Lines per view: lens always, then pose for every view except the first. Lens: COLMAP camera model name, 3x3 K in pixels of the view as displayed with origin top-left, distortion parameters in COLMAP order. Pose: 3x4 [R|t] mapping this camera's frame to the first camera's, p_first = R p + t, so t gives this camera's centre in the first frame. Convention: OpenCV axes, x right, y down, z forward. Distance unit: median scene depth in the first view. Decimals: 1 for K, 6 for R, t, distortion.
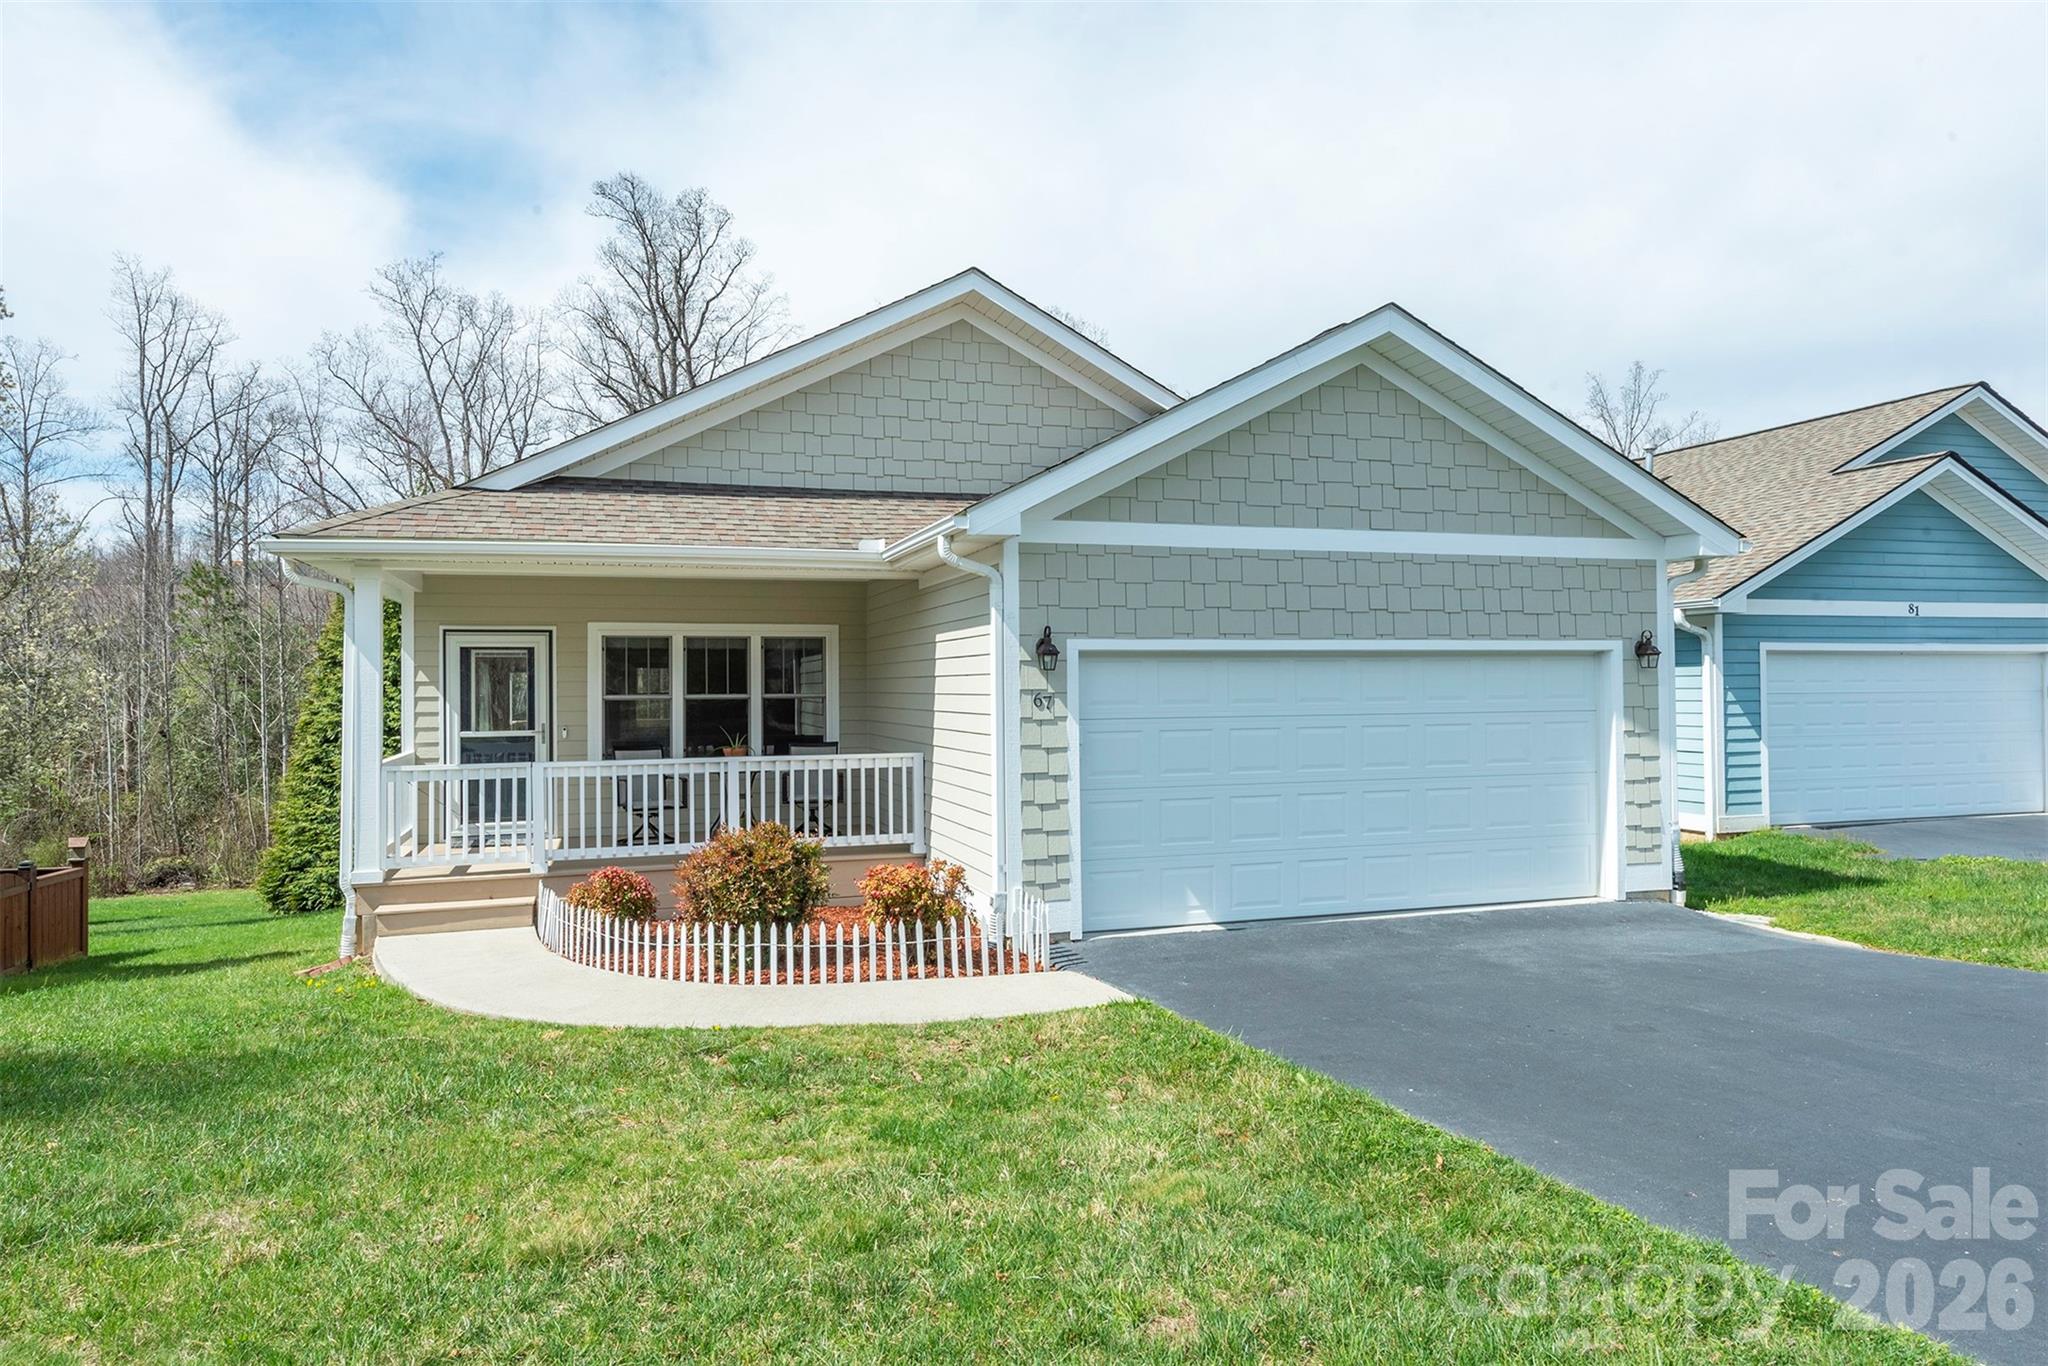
lens RADIAL K [[1257.6, 0, 1024.0], [0, 1257.6, 683.0], [0, 0, 1]] dist [0.005233, 0.000738]
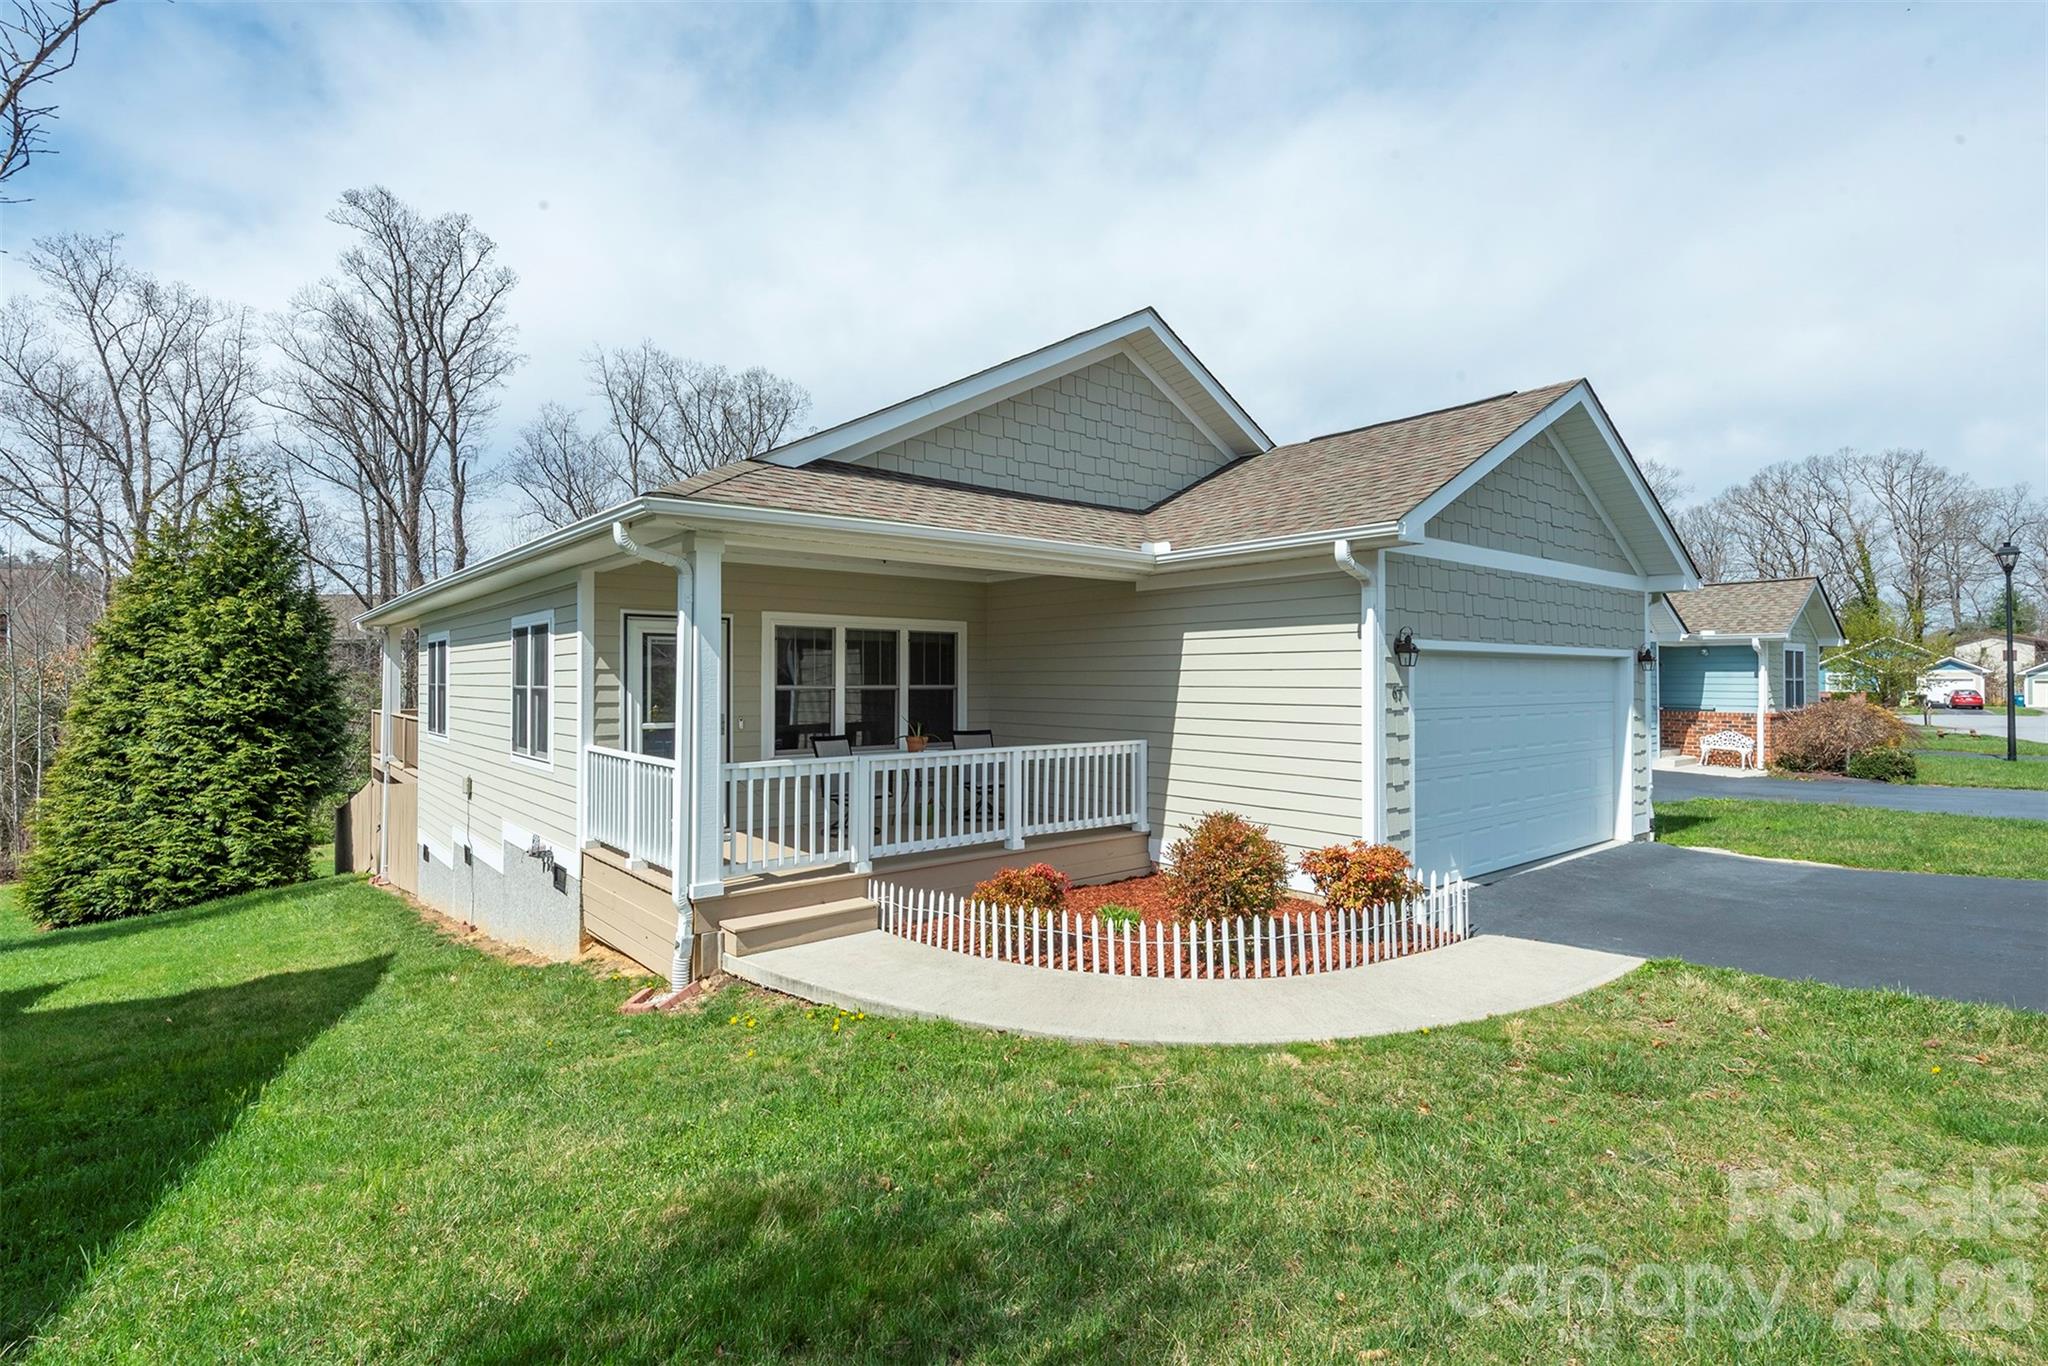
lens RADIAL K [[967.4, 0, 1011.3], [0, 967.4, 678.3], [0, 0, 1]] dist [0.000235, -0.000920]
pose [[0.932582, 0.009530, 0.360832, -0.436691], [-0.009546, 0.999953, -0.001736, 0.003722], [-0.360832, -0.001826, 0.932629, 0.223642]]
